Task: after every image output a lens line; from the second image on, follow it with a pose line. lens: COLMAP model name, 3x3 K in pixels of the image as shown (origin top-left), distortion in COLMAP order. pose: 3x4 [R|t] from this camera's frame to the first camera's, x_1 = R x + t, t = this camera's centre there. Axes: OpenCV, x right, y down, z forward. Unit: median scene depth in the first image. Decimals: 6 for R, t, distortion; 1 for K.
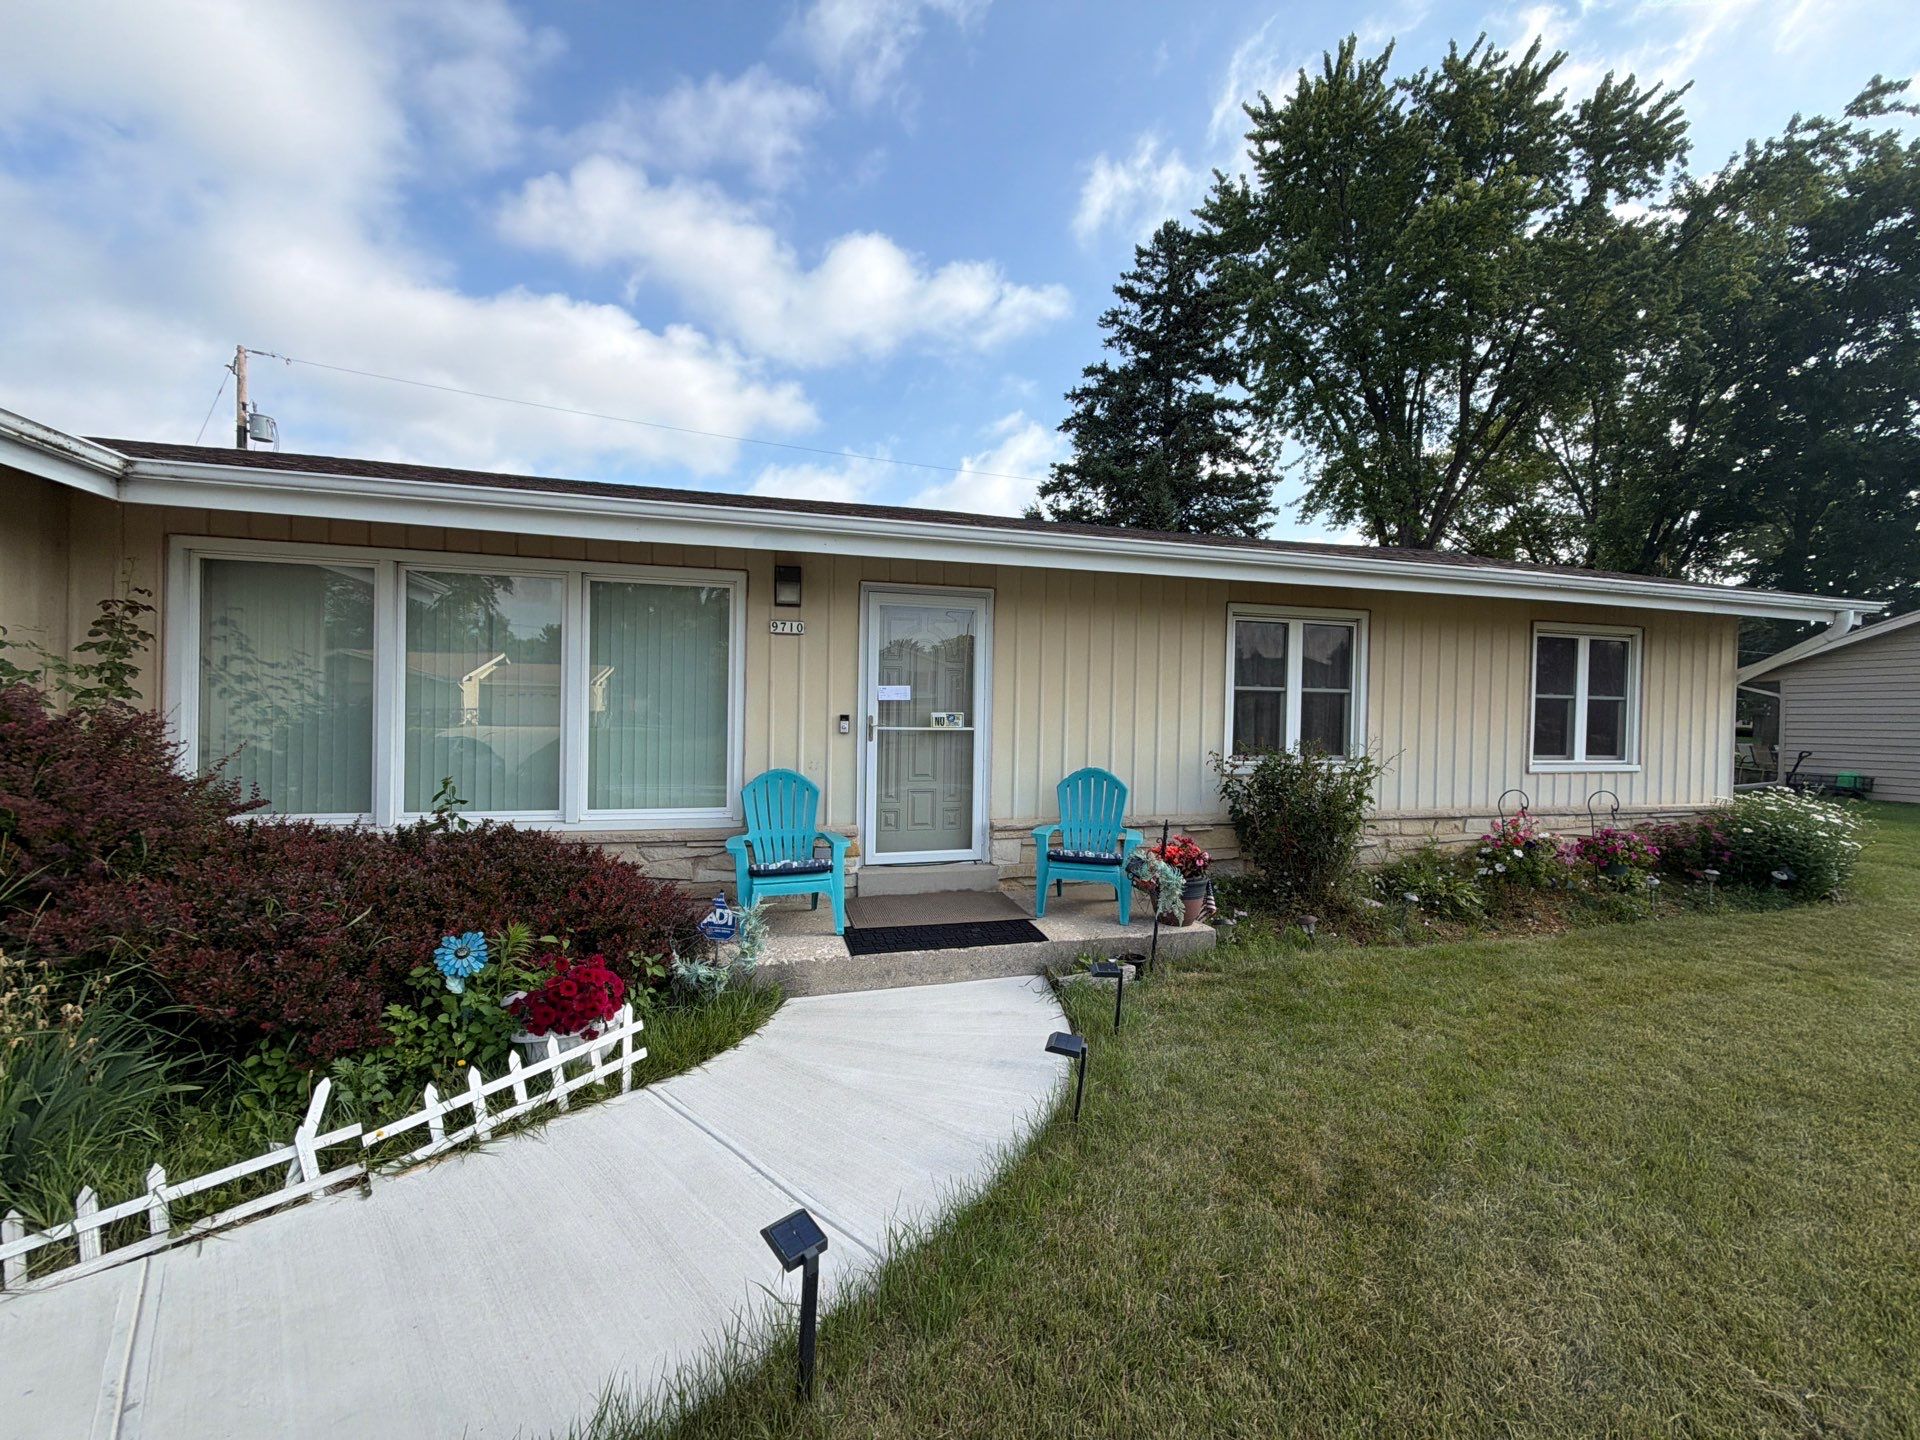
lens RADIAL K [[750.6, 0, 958.5], [0, 750.6, 724.8], [0, 0, 1]] dist [-0.003882, 0.002529]
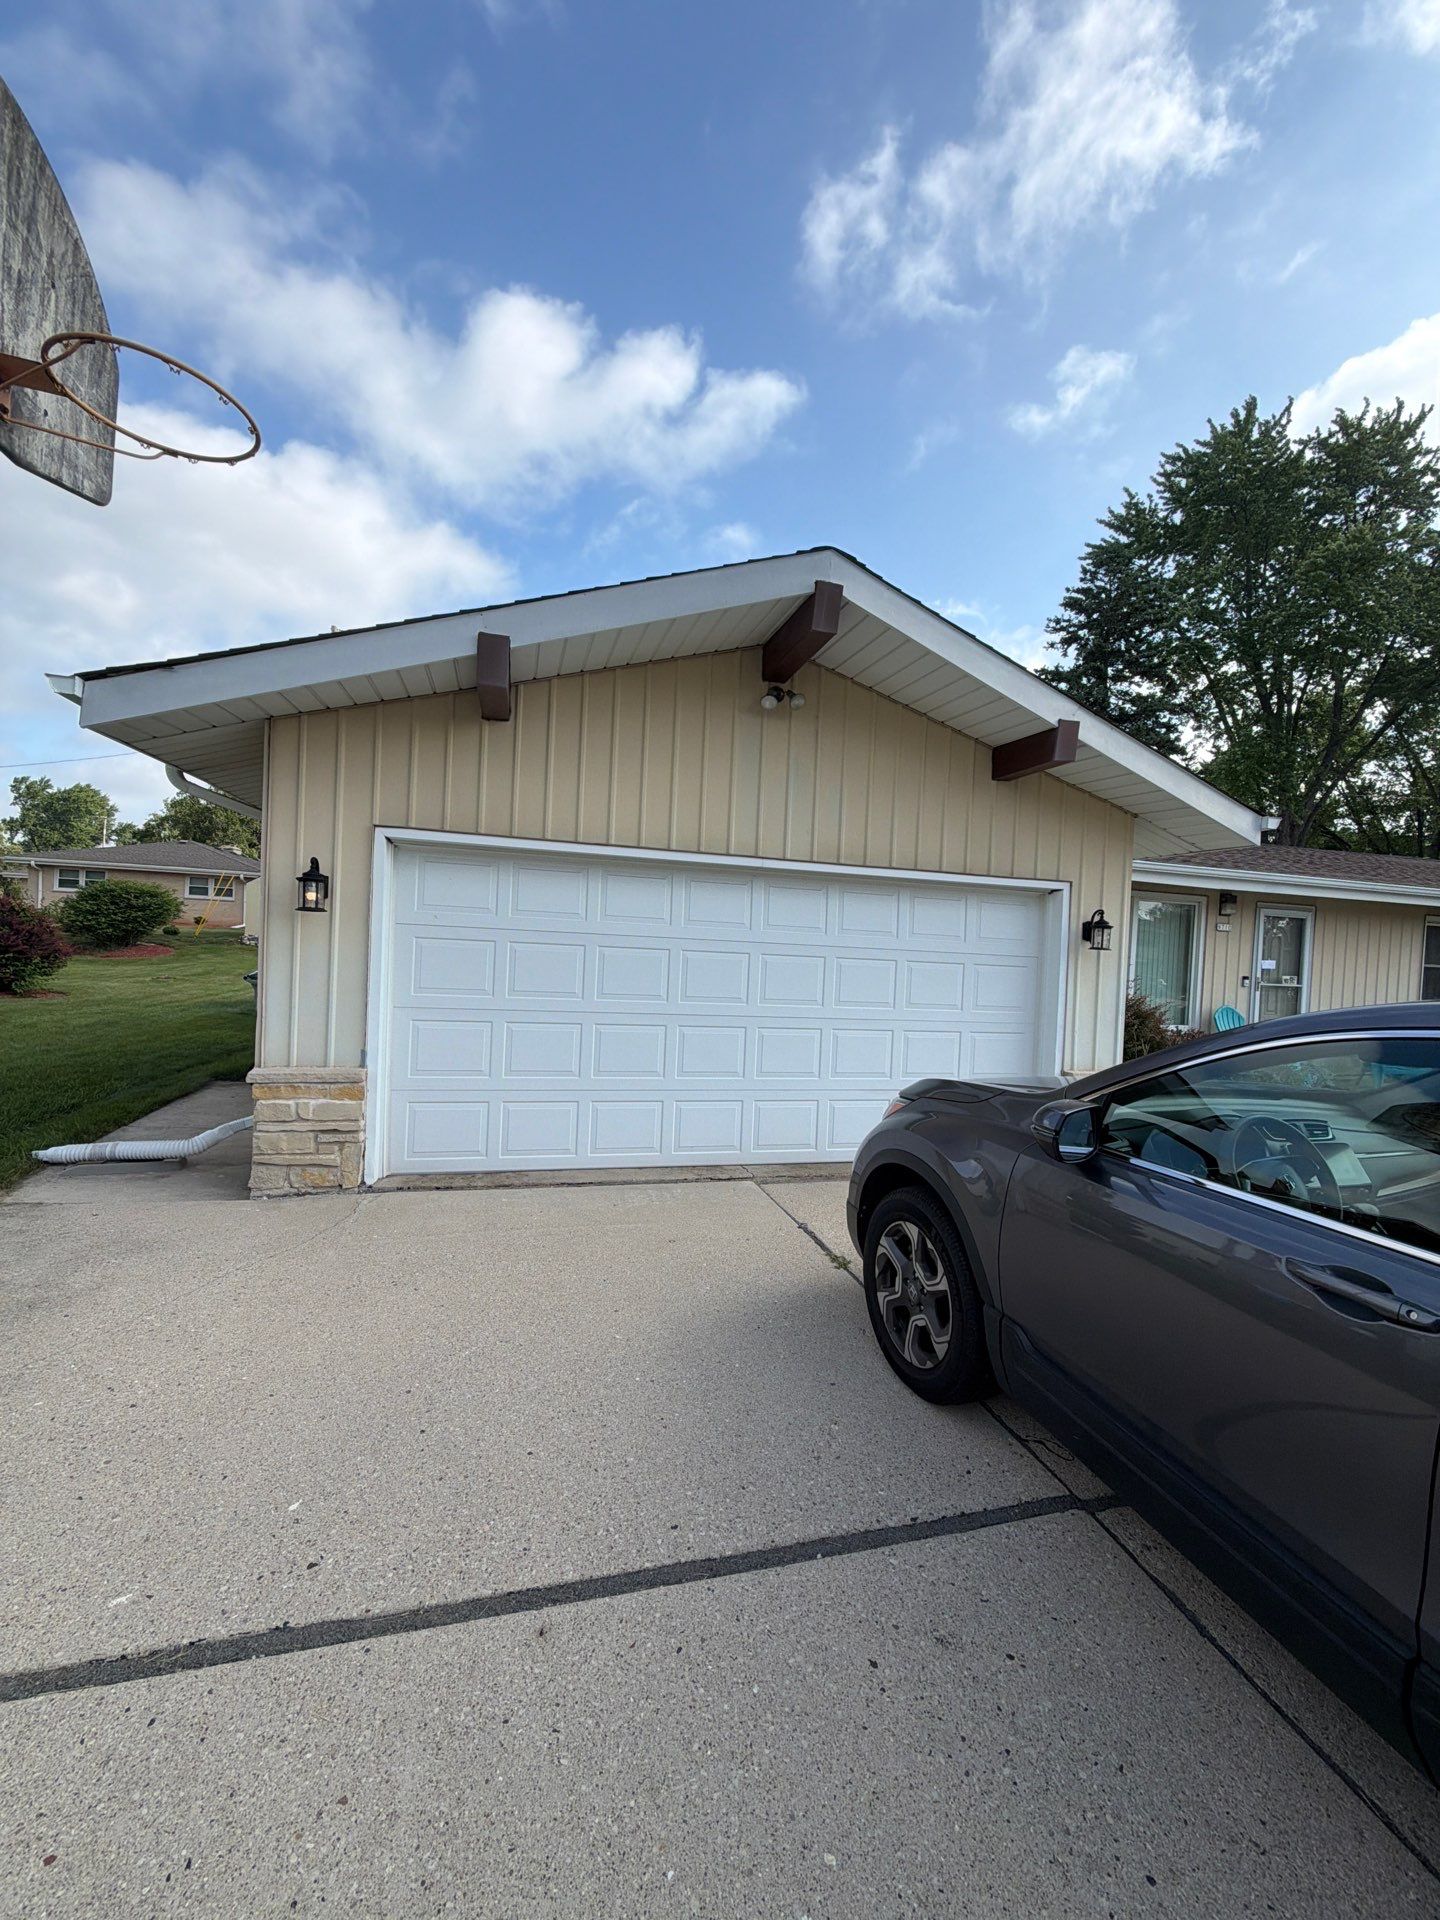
lens RADIAL K [[766.7, 0, 719.7], [0, 766.7, 965.6], [0, 0, 1]] dist [-0.009206, -0.000798]
pose [[0.999529, 0.028617, 0.011059, -0.319024], [-0.028678, 0.999574, 0.005366, -0.001533], [-0.010901, -0.005681, 0.999924, -0.189503]]
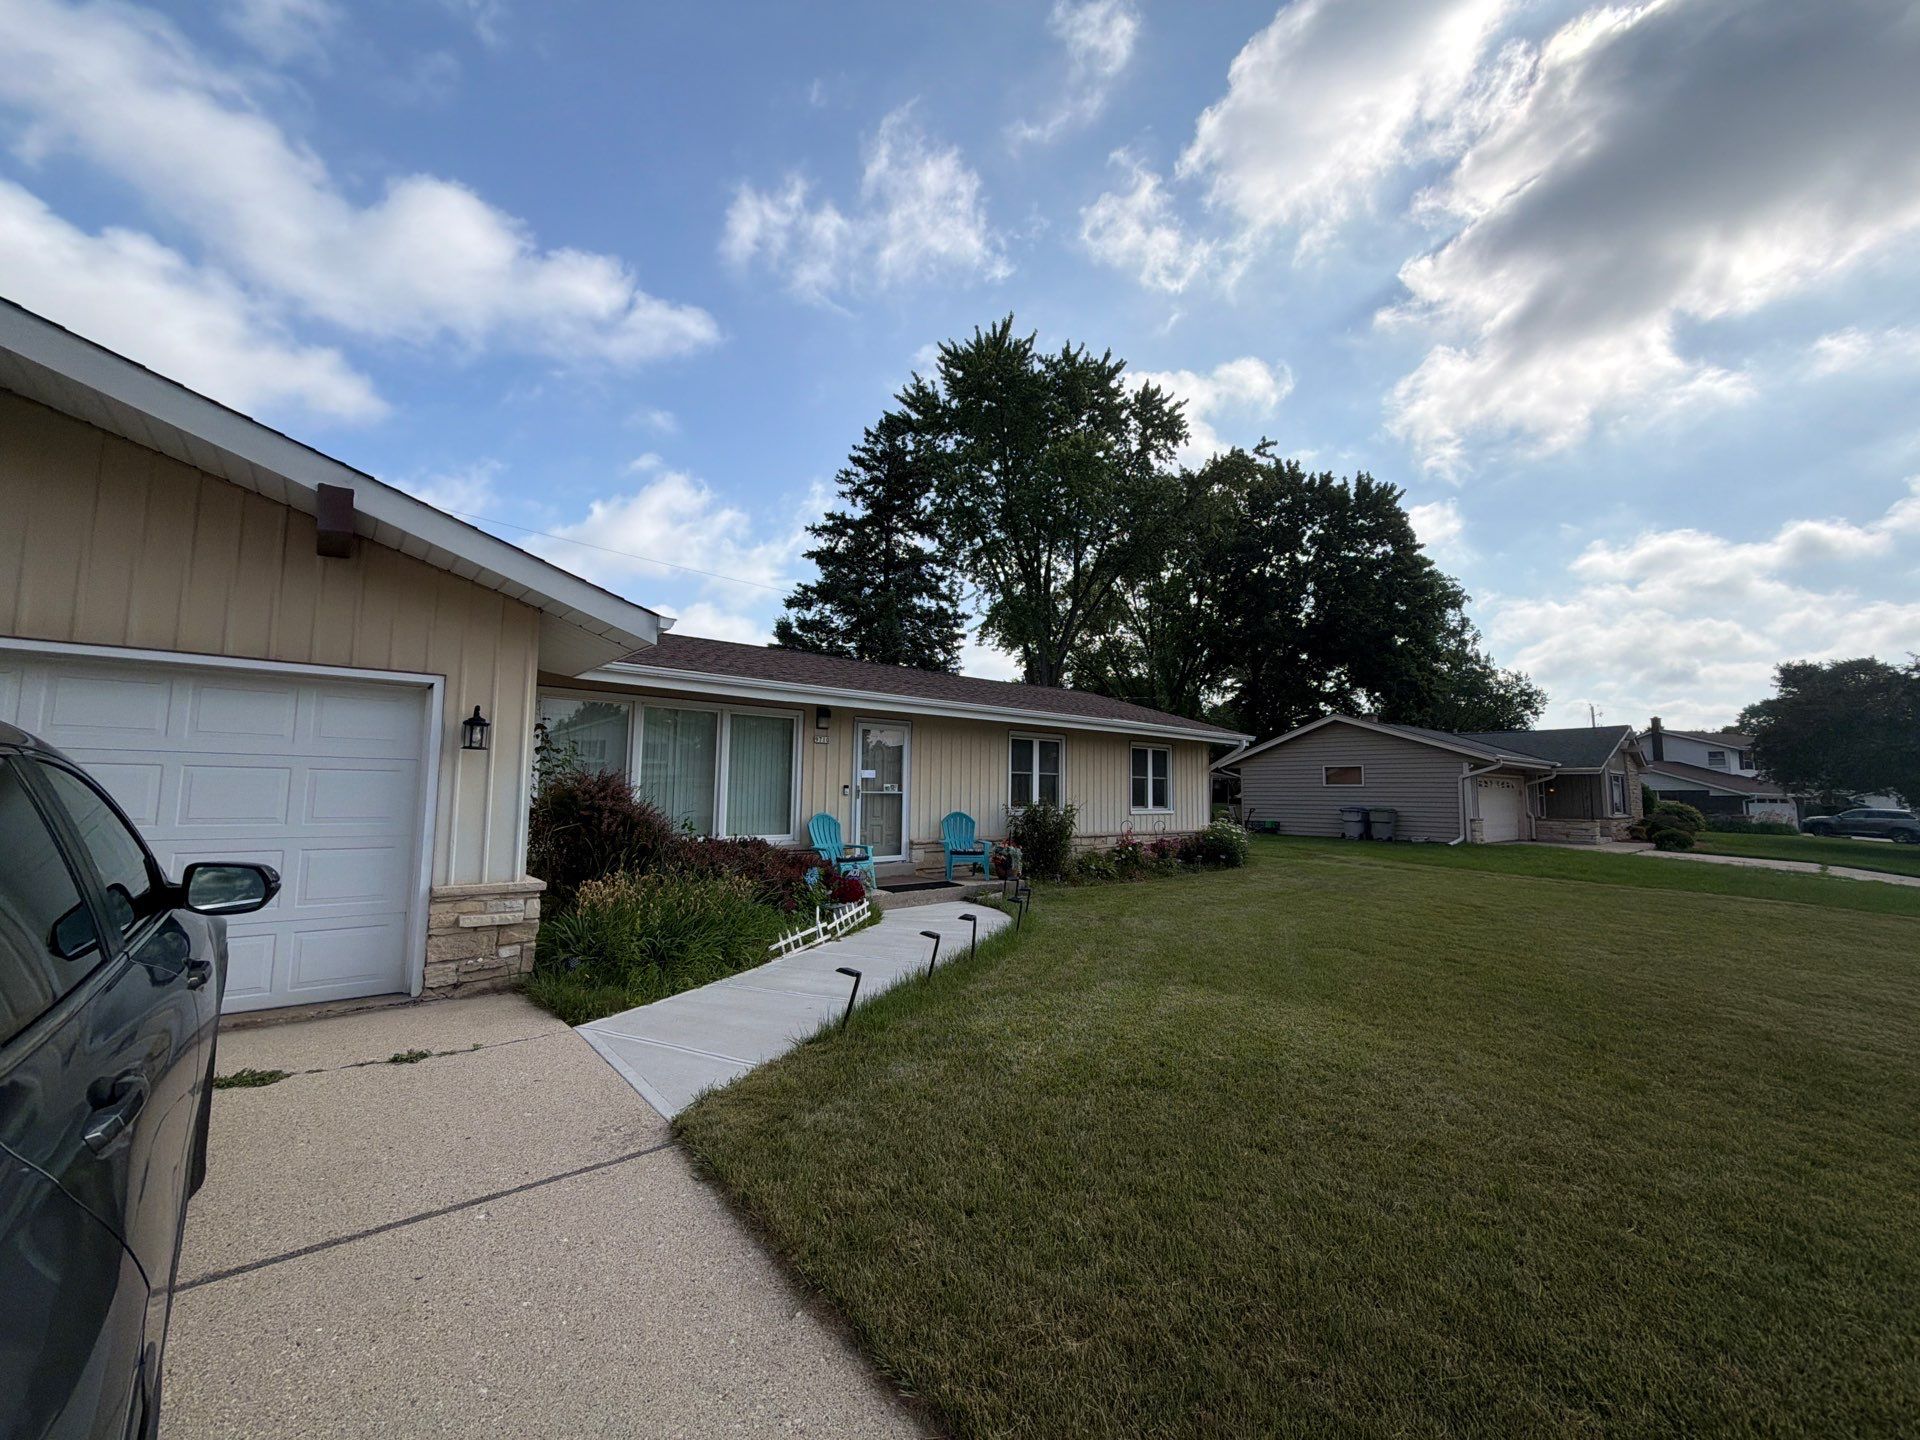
lens RADIAL K [[766.7, 0, 953.7], [0, 766.7, 723.7], [0, 0, 1]] dist [-0.009206, -0.000798]
pose [[0.902451, 0.035516, 0.429326, -0.173693], [0.008542, 0.994924, -0.100261, 0.006782], [-0.430708, 0.094148, 0.897567, -0.206601]]
